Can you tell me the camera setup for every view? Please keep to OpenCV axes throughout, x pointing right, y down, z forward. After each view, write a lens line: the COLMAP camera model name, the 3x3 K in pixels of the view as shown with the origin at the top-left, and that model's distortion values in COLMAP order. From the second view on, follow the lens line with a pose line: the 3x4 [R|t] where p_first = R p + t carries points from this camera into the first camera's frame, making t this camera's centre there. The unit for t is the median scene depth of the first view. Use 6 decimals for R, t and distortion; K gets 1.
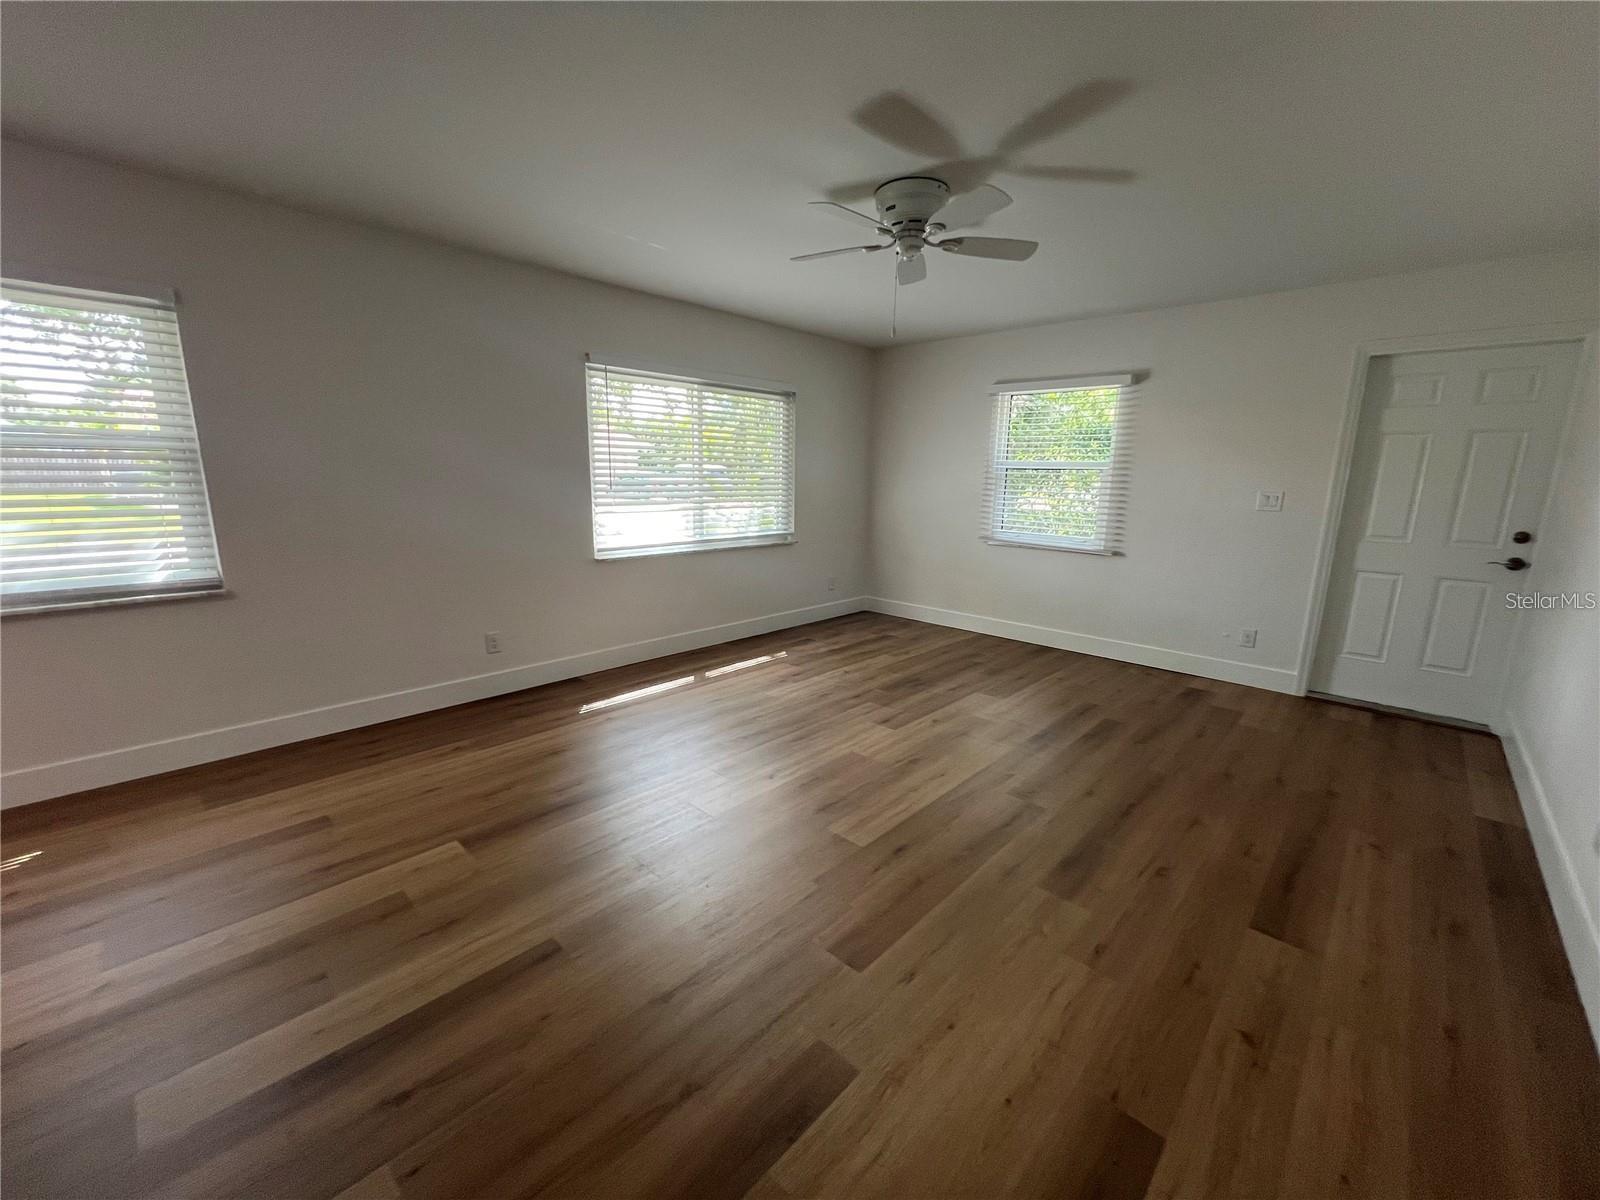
lens RADIAL K [[637.7, 0, 800.0], [0, 637.7, 600.0], [0, 0, 1]] dist [0.000099, 0.000284]
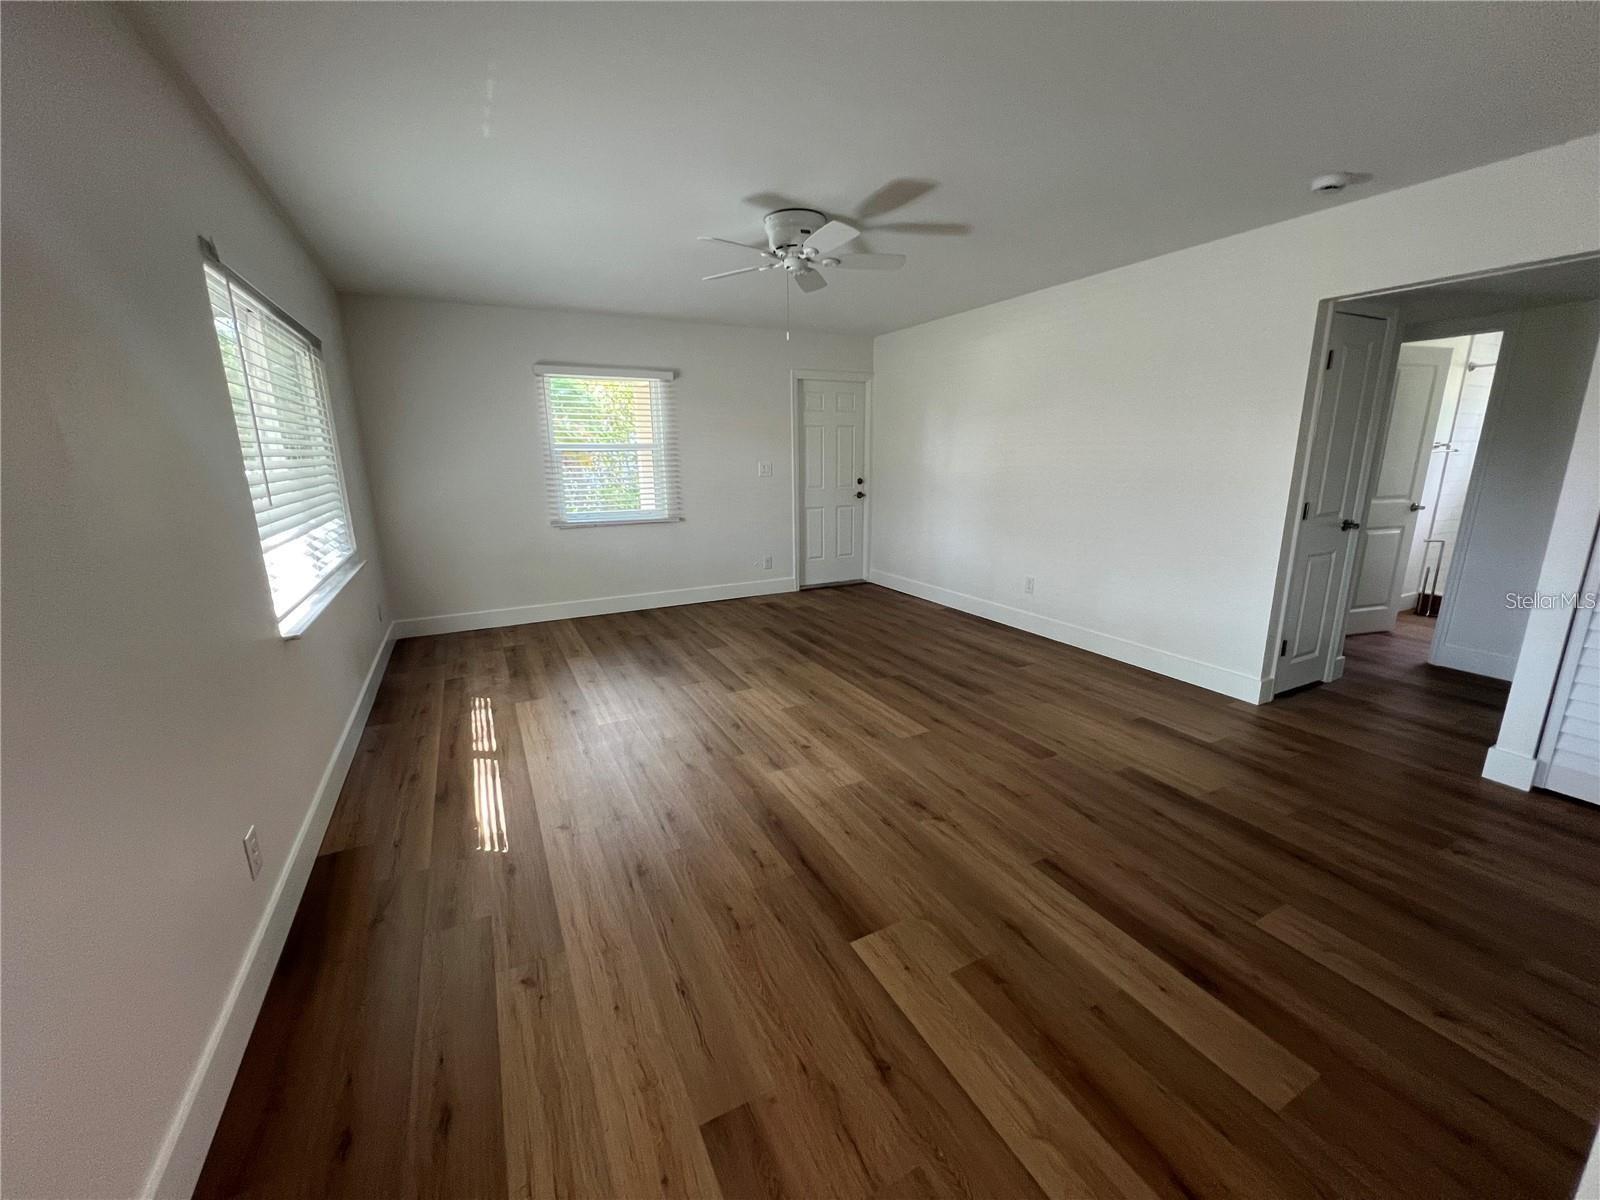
lens RADIAL K [[637.7, 0, 800.0], [0, 637.7, 600.0], [0, 0, 1]] dist [0.000099, 0.000284]
pose [[0.331936, -0.233959, 0.913828, -0.657036], [0.202146, 0.963892, 0.173349, -0.099164], [-0.921388, 0.127186, 0.367244, 0.397624]]
